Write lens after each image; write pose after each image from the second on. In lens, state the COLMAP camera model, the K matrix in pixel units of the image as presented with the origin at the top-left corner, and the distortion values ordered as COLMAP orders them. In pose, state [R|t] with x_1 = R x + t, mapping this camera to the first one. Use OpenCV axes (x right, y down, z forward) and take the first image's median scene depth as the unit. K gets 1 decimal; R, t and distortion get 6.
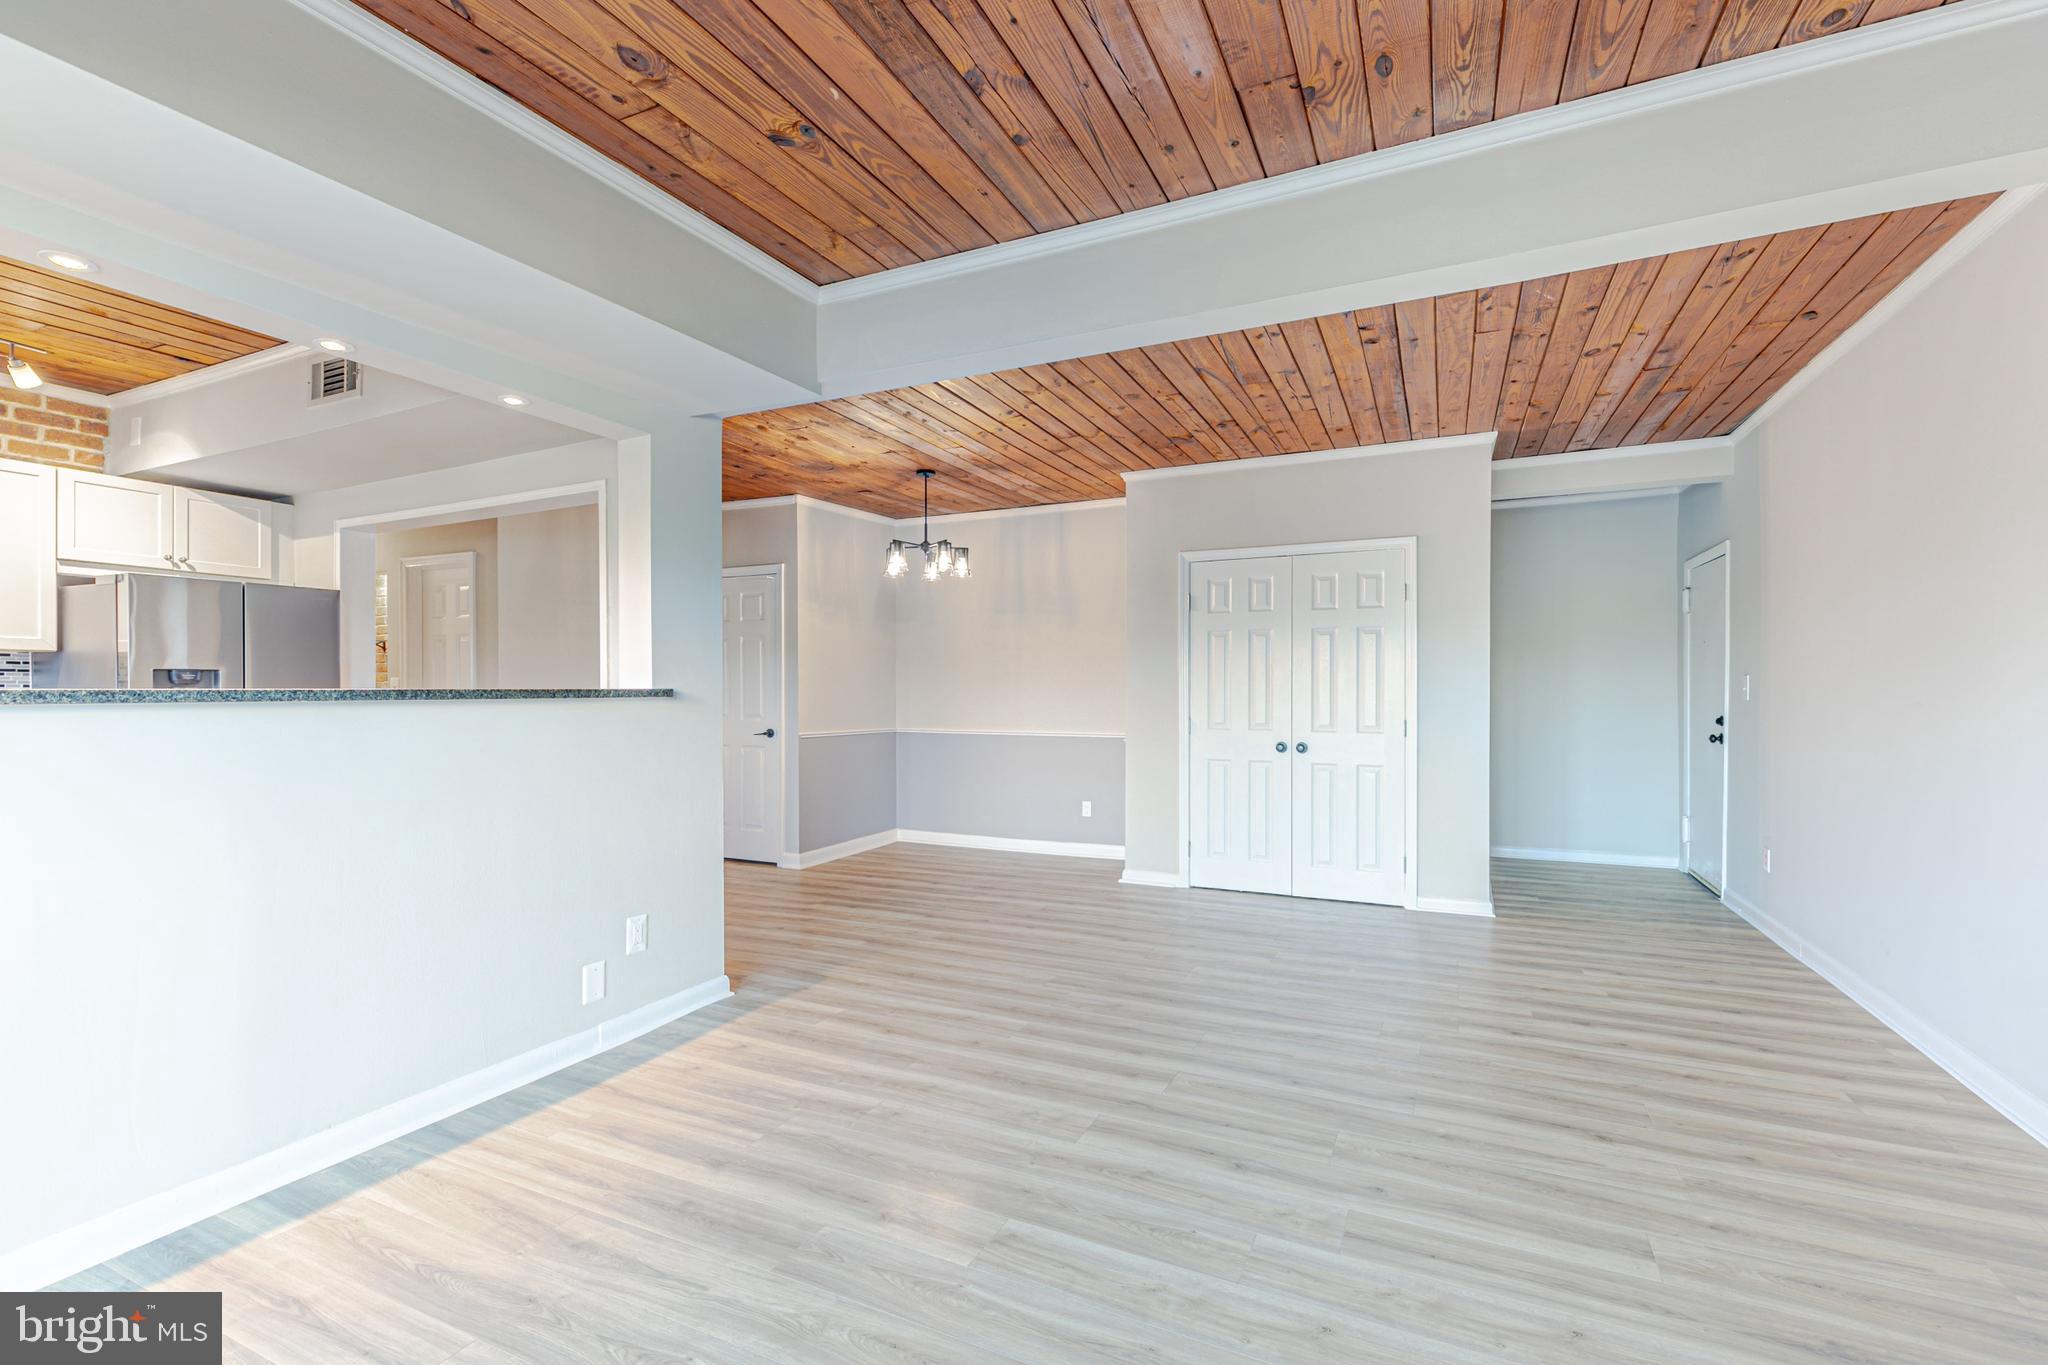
lens RADIAL K [[914.0, 0, 1020.6], [0, 914.0, 687.9], [0, 0, 1]] dist [0.007072, -0.001471]
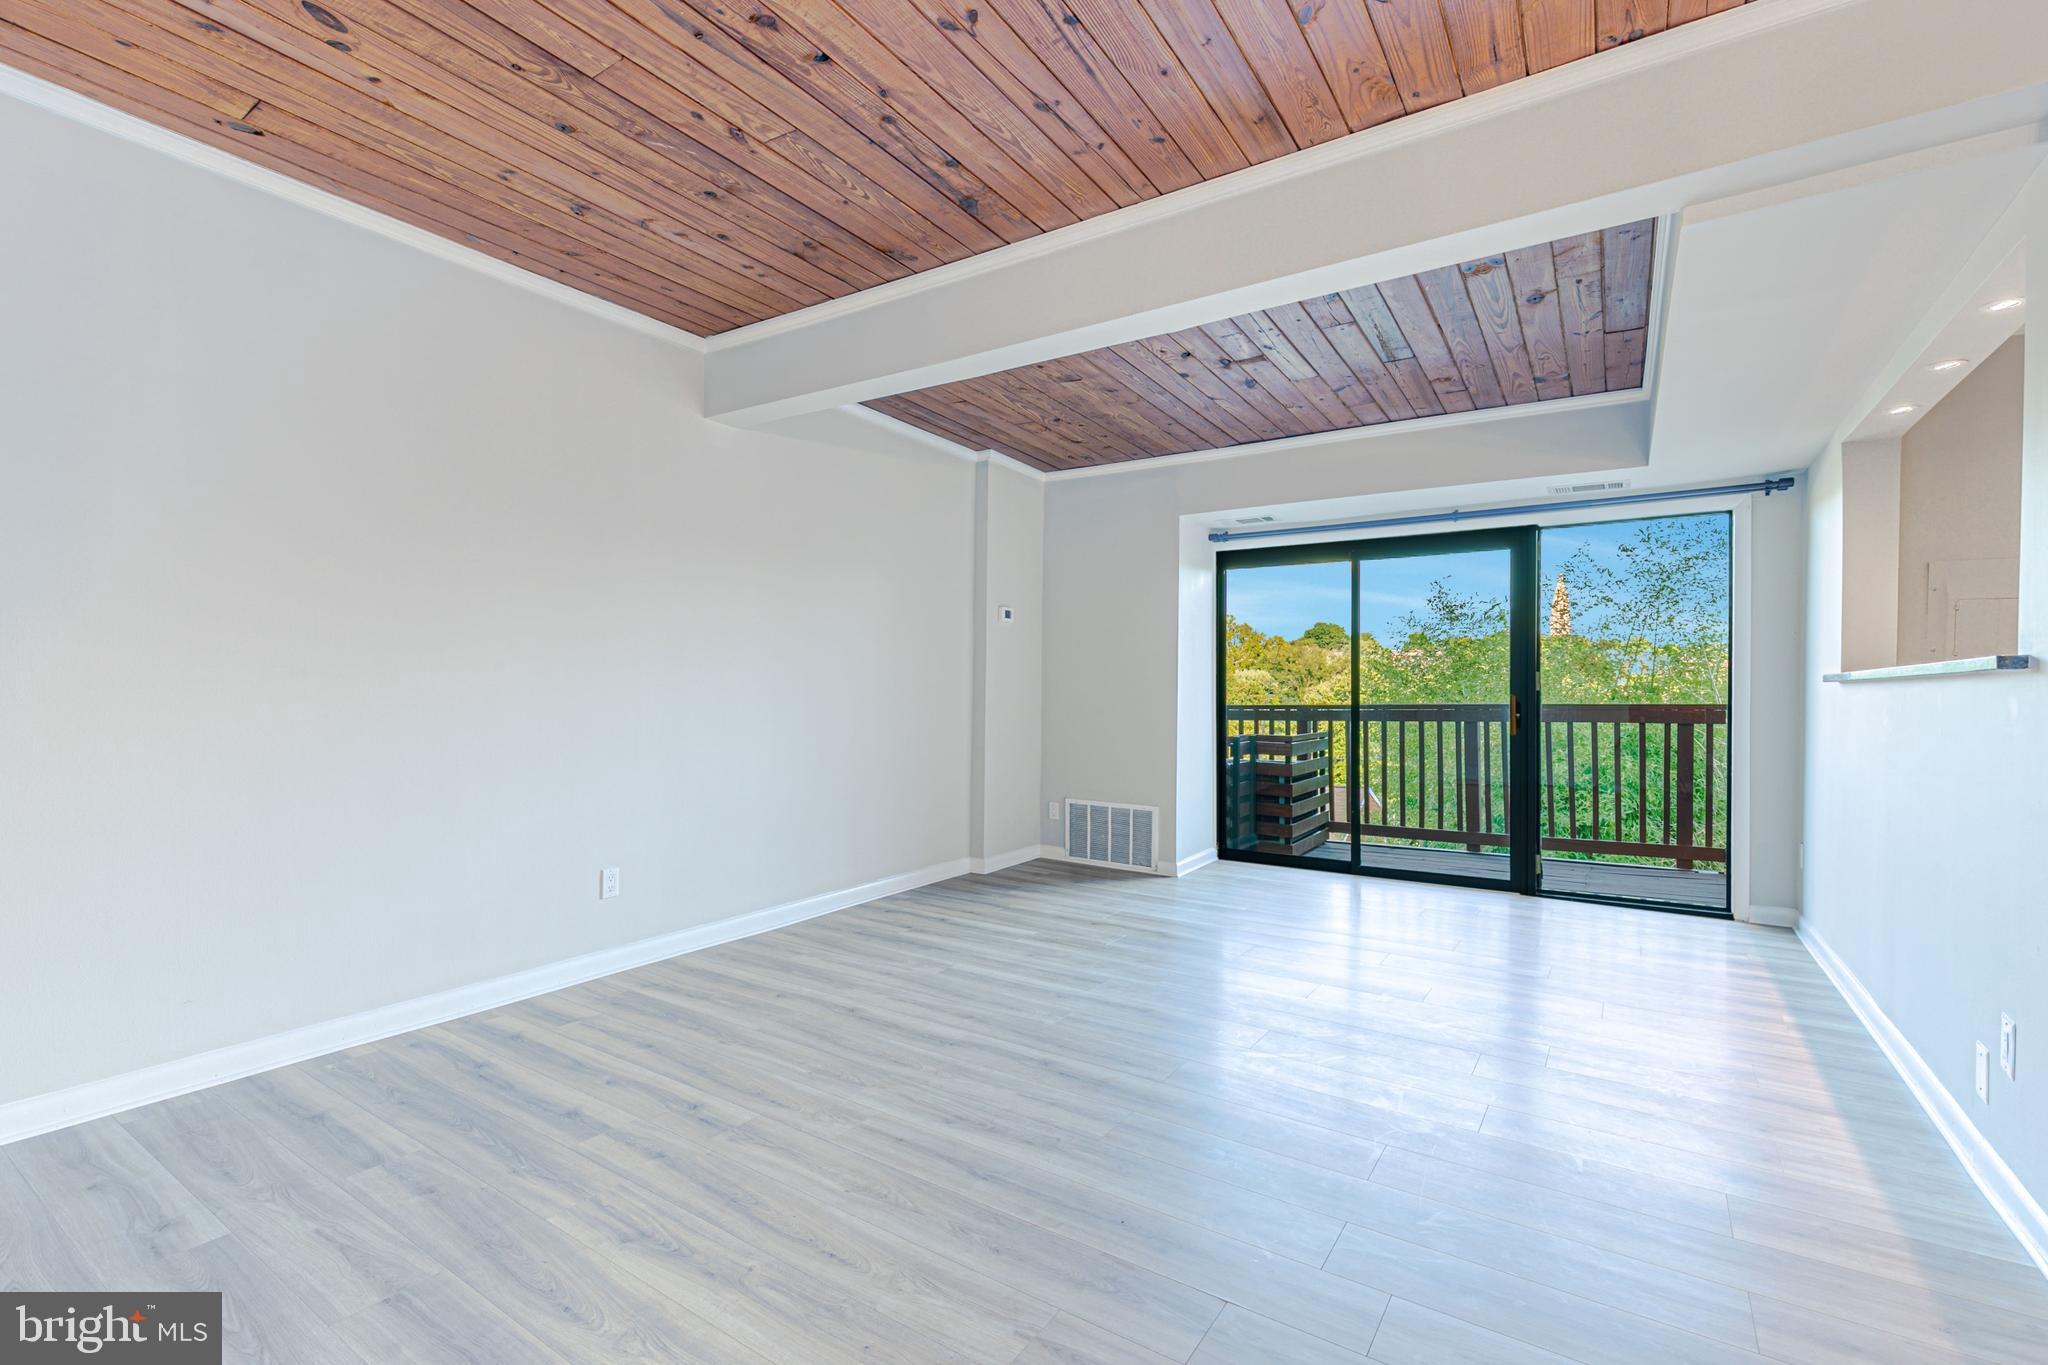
lens RADIAL K [[914.0, 0, 1017.5], [0, 914.0, 686.7], [0, 0, 1]] dist [0.007072, -0.001471]
pose [[-0.989334, -0.006938, 0.145496, 0.154694], [-0.007980, 0.999947, -0.006573, 0.027937], [-0.145443, -0.007664, -0.989337, 1.603197]]
